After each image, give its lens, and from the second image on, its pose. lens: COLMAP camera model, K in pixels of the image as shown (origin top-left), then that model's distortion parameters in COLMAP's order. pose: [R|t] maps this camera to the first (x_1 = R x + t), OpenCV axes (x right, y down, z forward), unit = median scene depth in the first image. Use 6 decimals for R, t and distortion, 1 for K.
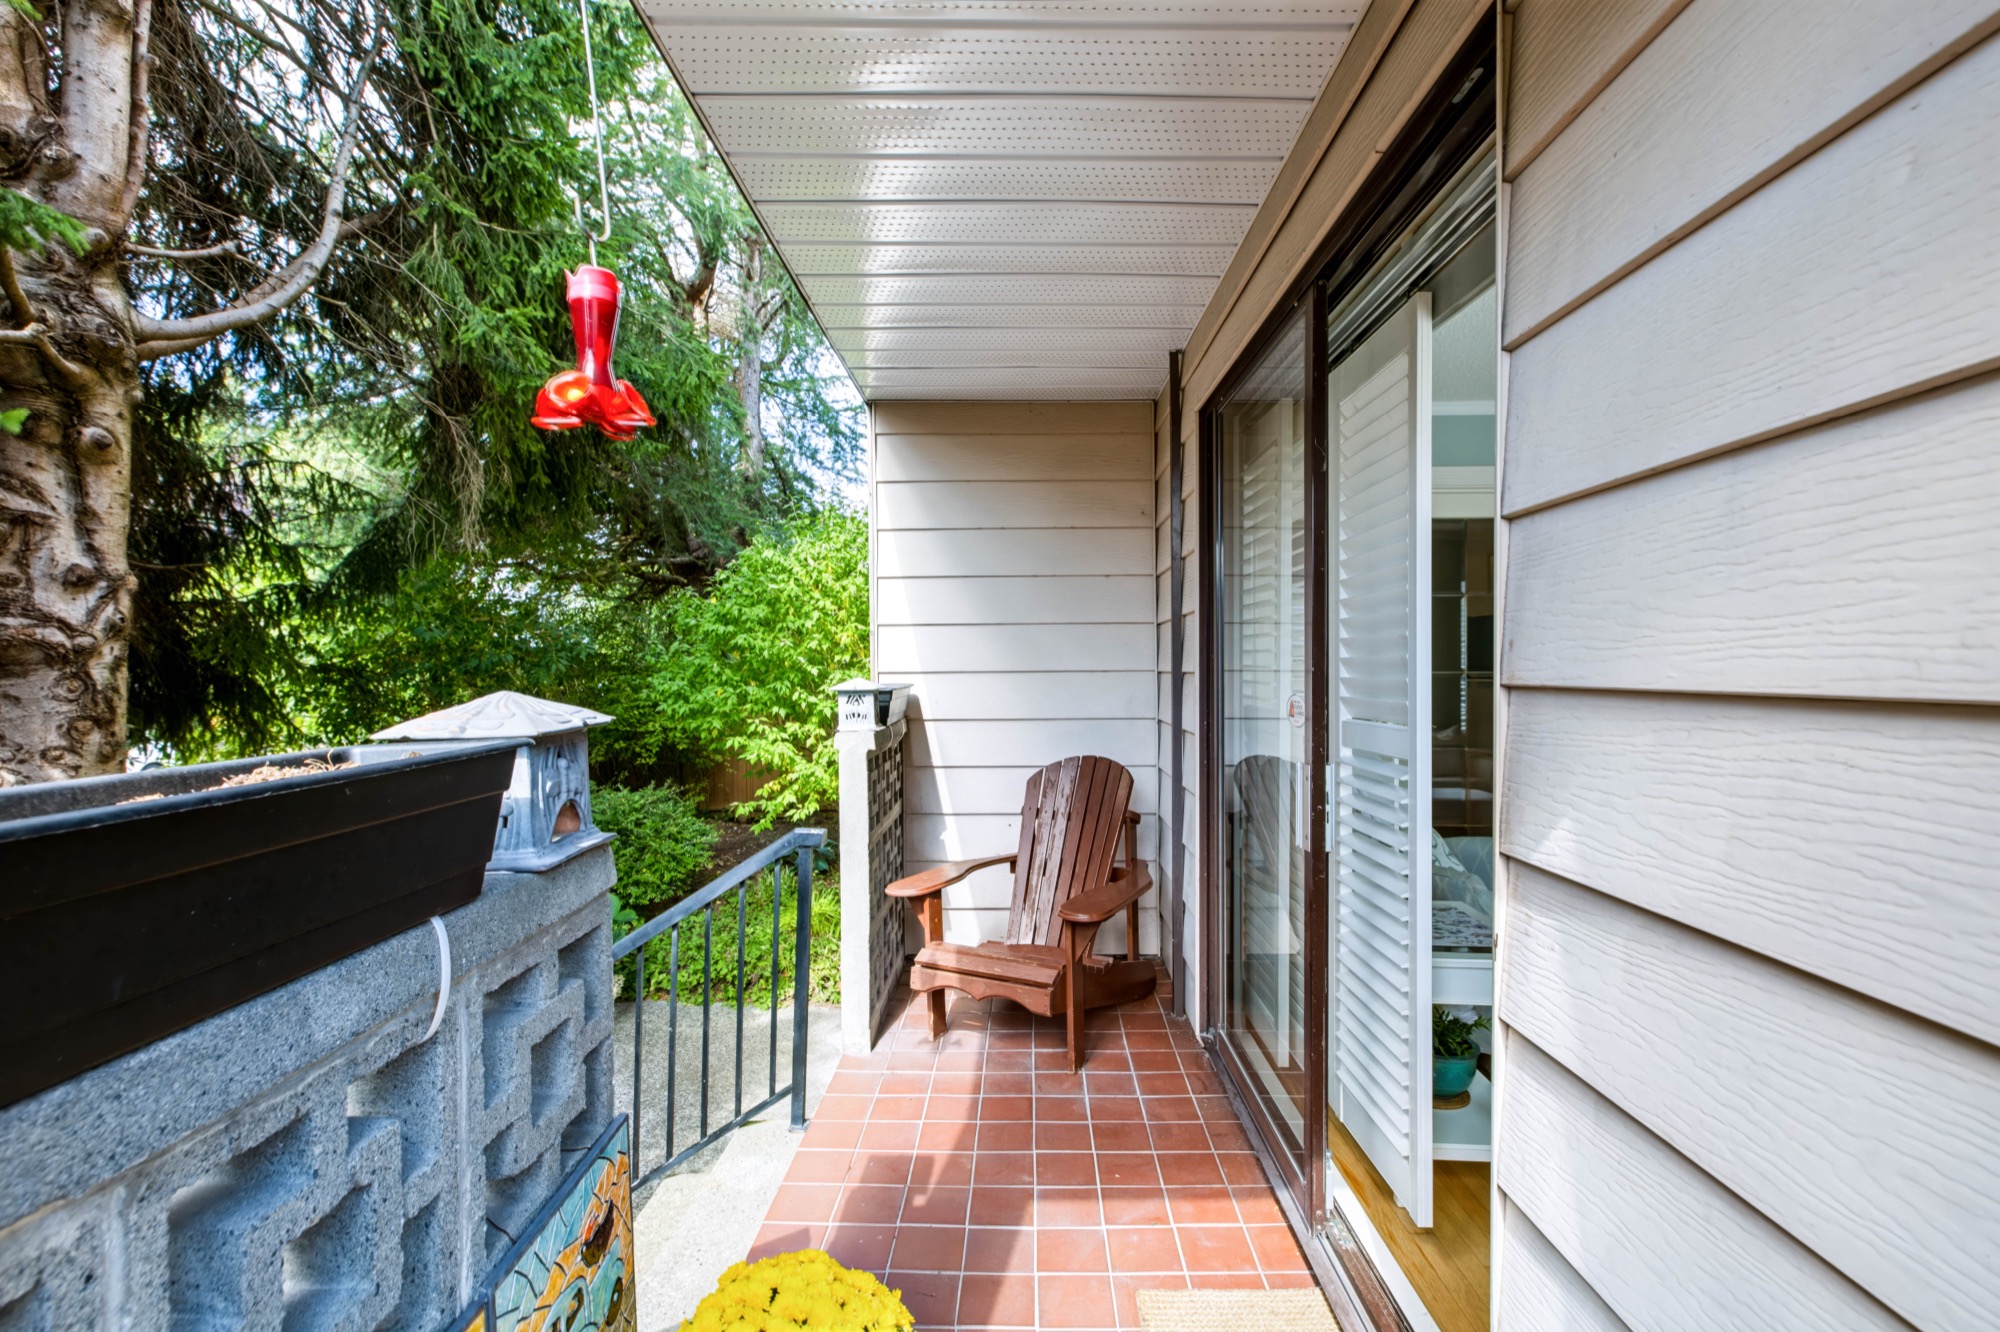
lens RADIAL K [[908.0, 0, 1023.6], [0, 908.0, 671.9], [0, 0, 1]] dist [0.002078, -0.000744]
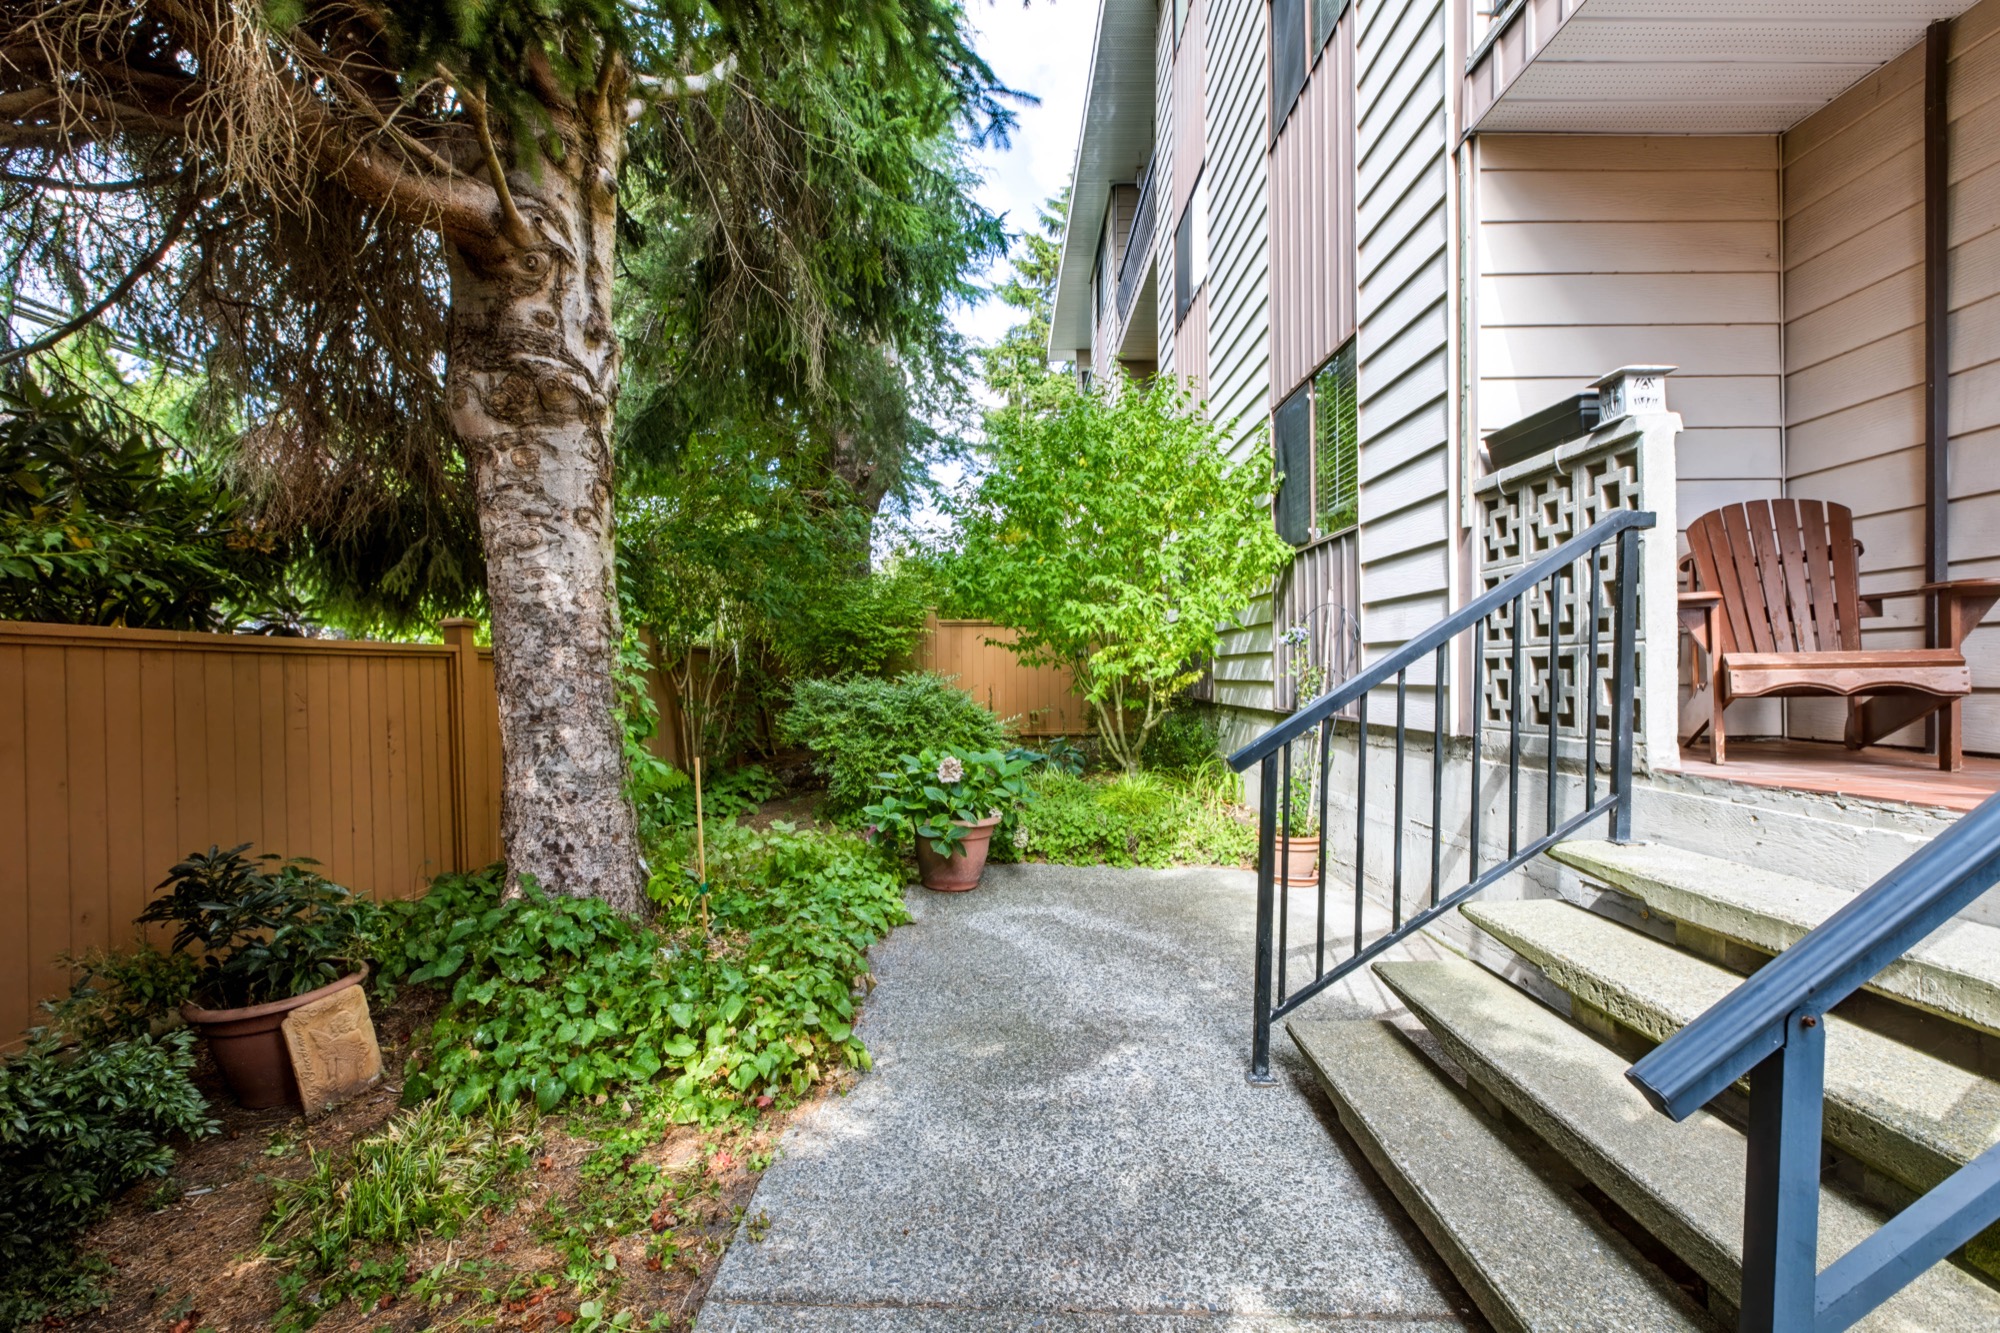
lens RADIAL K [[908.0, 0, 1000.8], [0, 908.0, 675.4], [0, 0, 1]] dist [0.002078, -0.000744]
pose [[0.999960, 0.000589, 0.008942, -0.400683], [-0.000522, 0.999972, -0.007520, 0.157874], [-0.008946, 0.007516, 0.999932, 0.052339]]
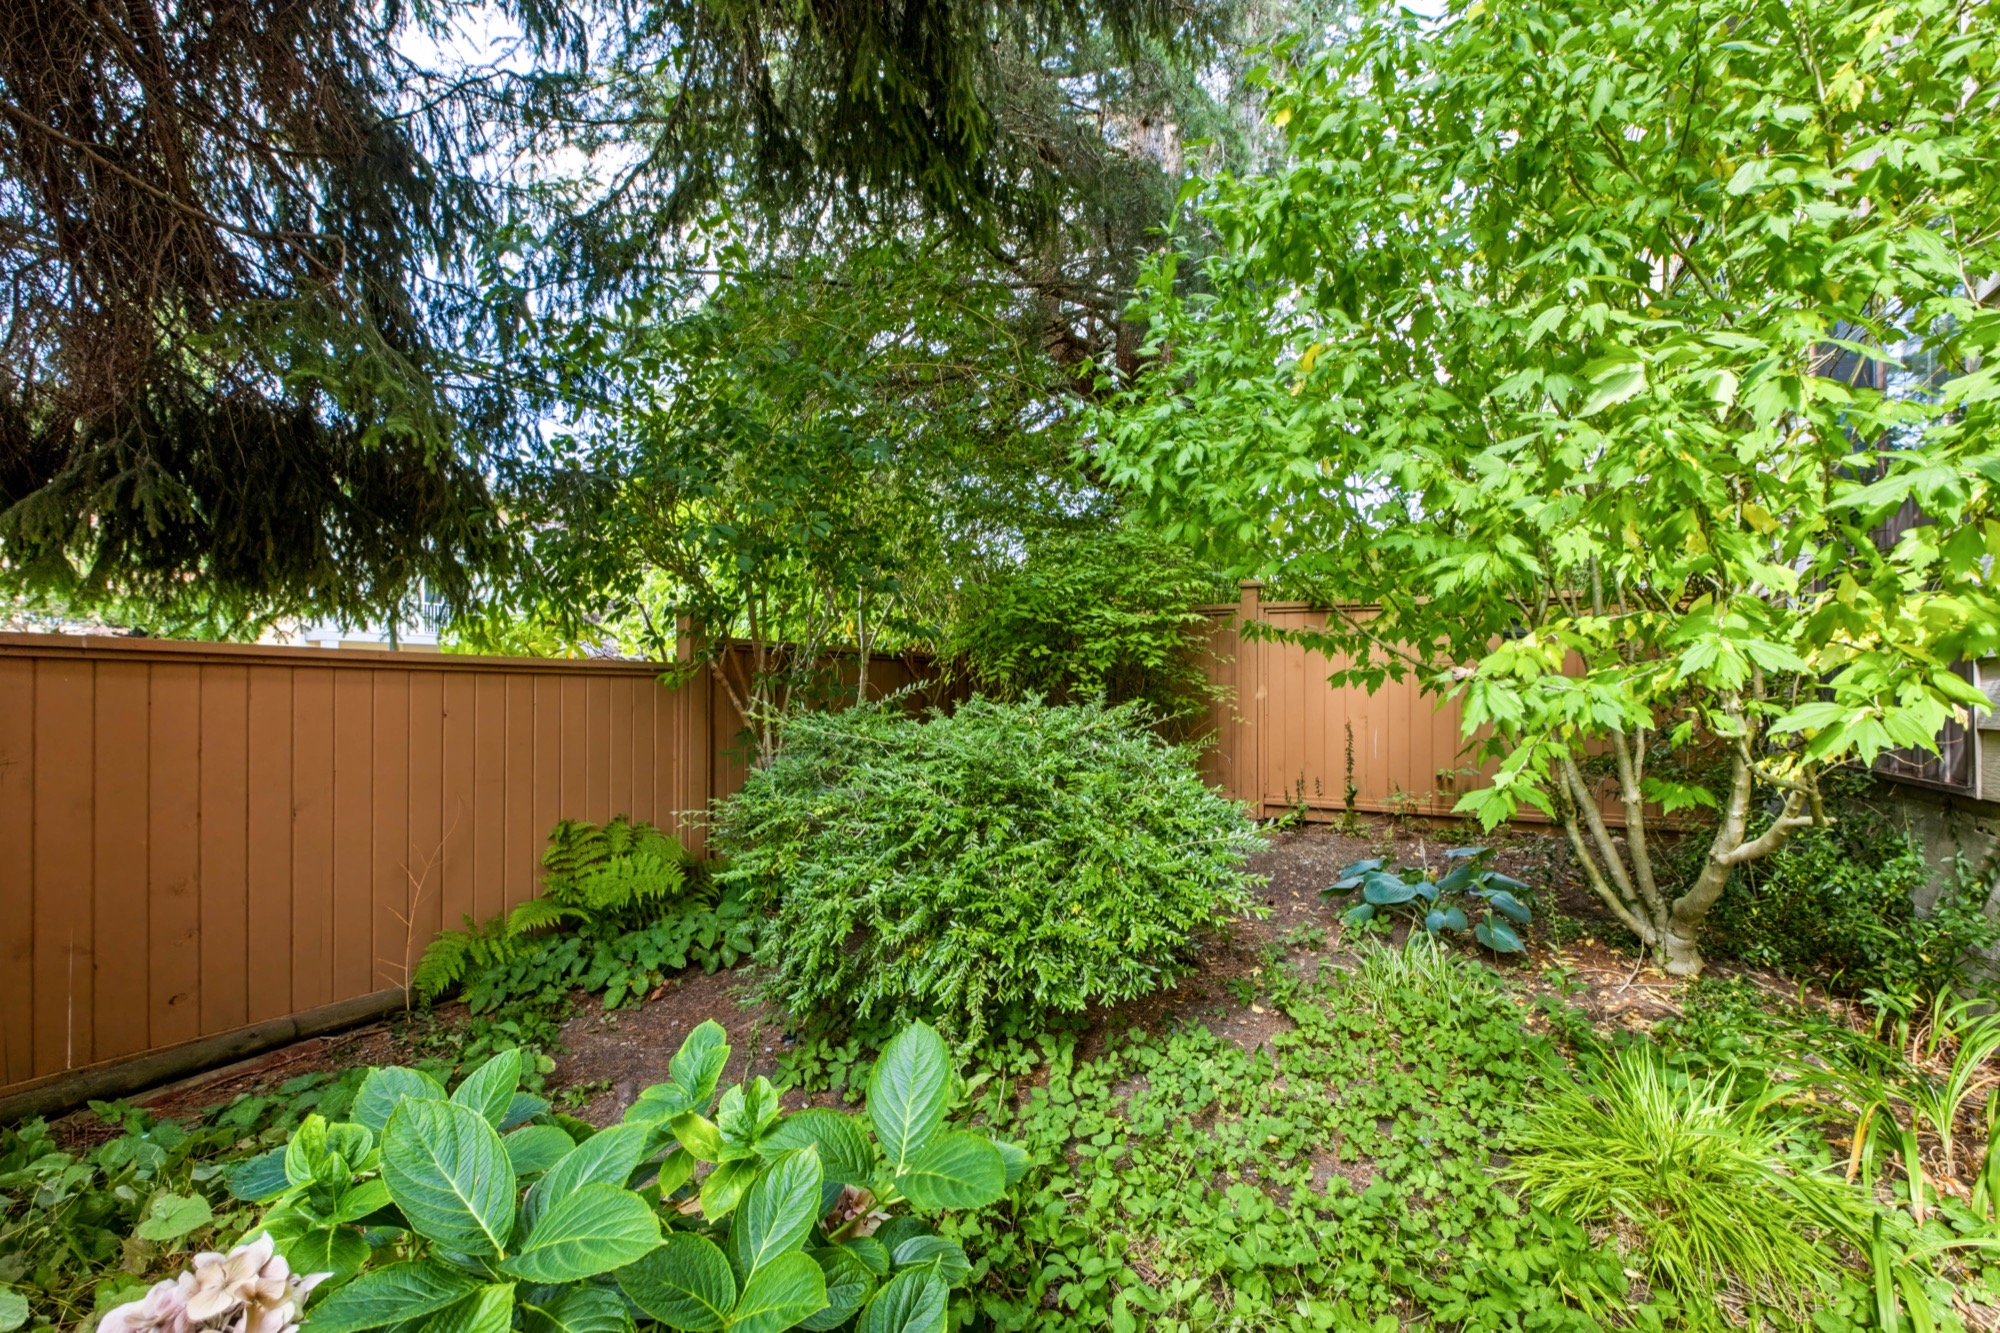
lens RADIAL K [[908.0, 0, 1000.8], [0, 908.0, 695.6], [0, 0, 1]] dist [0.002078, -0.000744]
pose [[0.882314, 0.013386, -0.470471, -0.296351], [-0.015184, 0.999885, -0.000027, 0.145113], [0.470417, 0.007168, 0.882415, 0.717938]]
